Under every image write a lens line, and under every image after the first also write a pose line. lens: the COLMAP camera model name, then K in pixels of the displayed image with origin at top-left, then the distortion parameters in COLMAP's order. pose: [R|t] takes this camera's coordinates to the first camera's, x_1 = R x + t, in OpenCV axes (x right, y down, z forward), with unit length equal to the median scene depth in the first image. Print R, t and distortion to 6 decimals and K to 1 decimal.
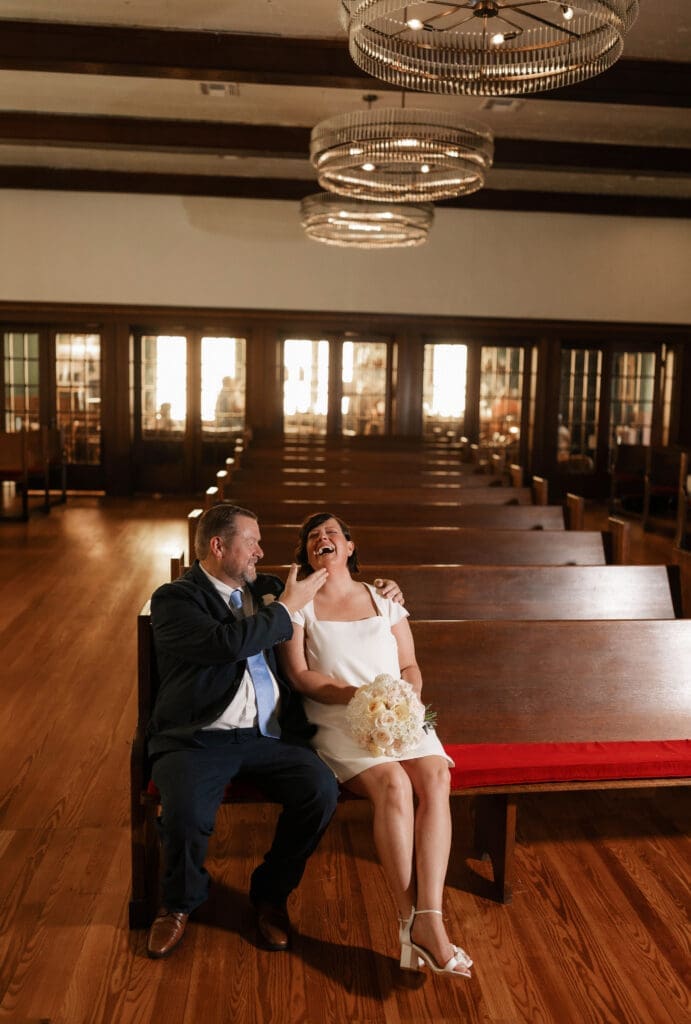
lens RADIAL K [[895.5, 0, 345.5], [0, 895.5, 512.0], [0, 0, 1]] dist [-0.005791, -0.002241]
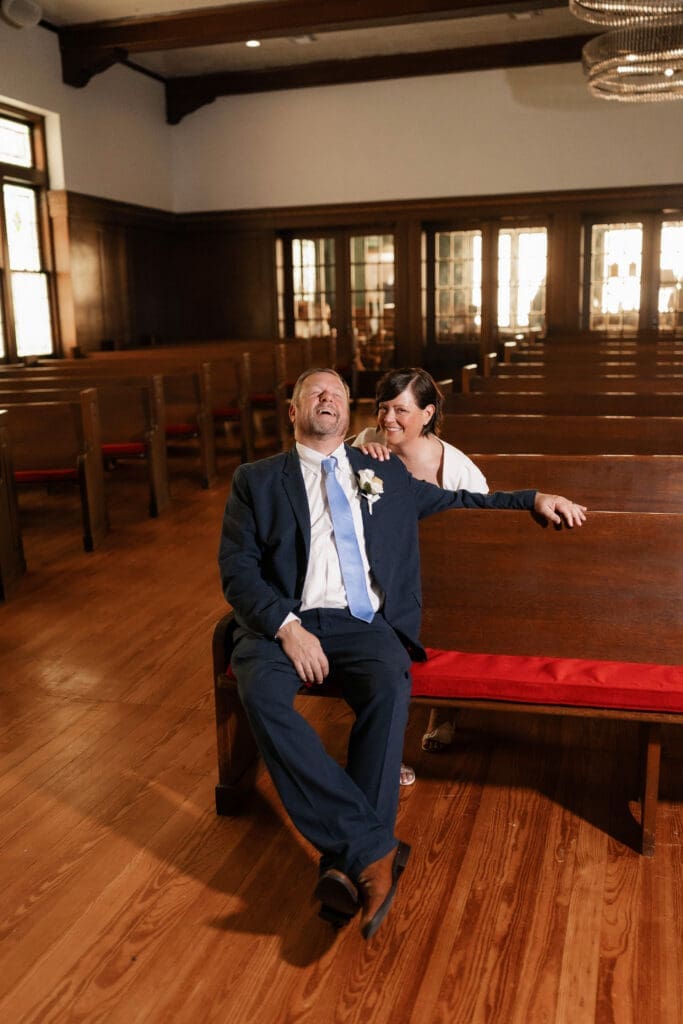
lens RADIAL K [[930.7, 0, 341.5], [0, 930.7, 512.0], [0, 0, 1]] dist [0.006769, -0.004405]
pose [[0.932475, 0.031581, -0.359852, 0.151699], [0.000234, 0.996118, 0.088025, 0.036729], [0.361235, -0.082165, 0.928848, 0.097213]]
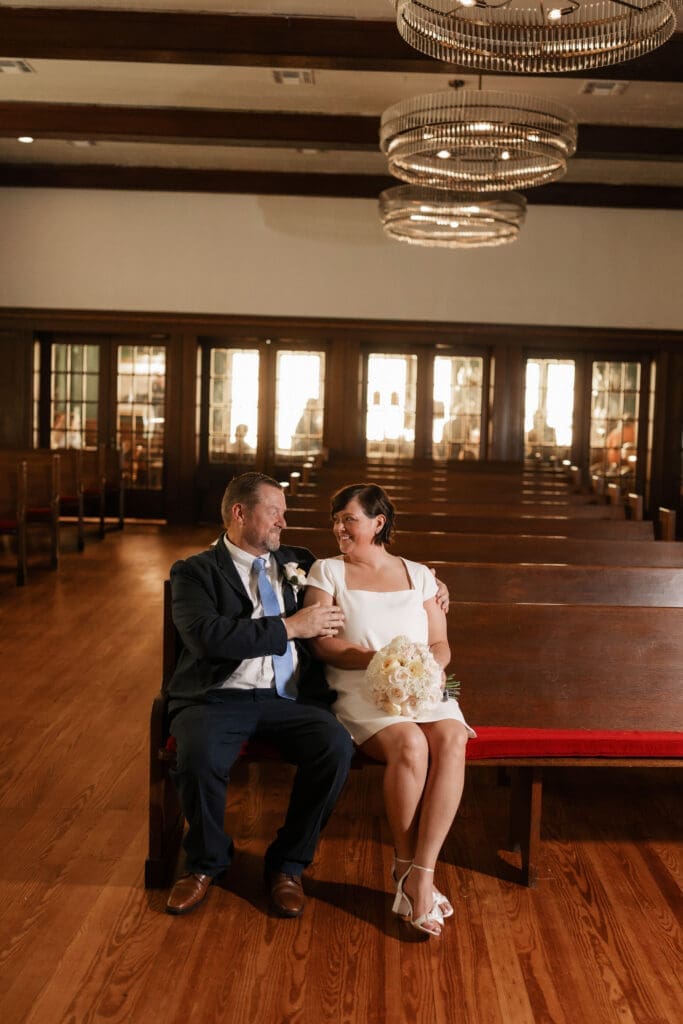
lens RADIAL K [[1044.4, 0, 372.0], [0, 1044.4, 515.7], [0, 0, 1]] dist [0.008756, -0.018723]
pose [[0.996978, 0.014247, -0.076373, 0.062452], [-0.017844, 0.998753, -0.046620, 0.065197], [0.075613, 0.047841, 0.995989, -0.109735]]
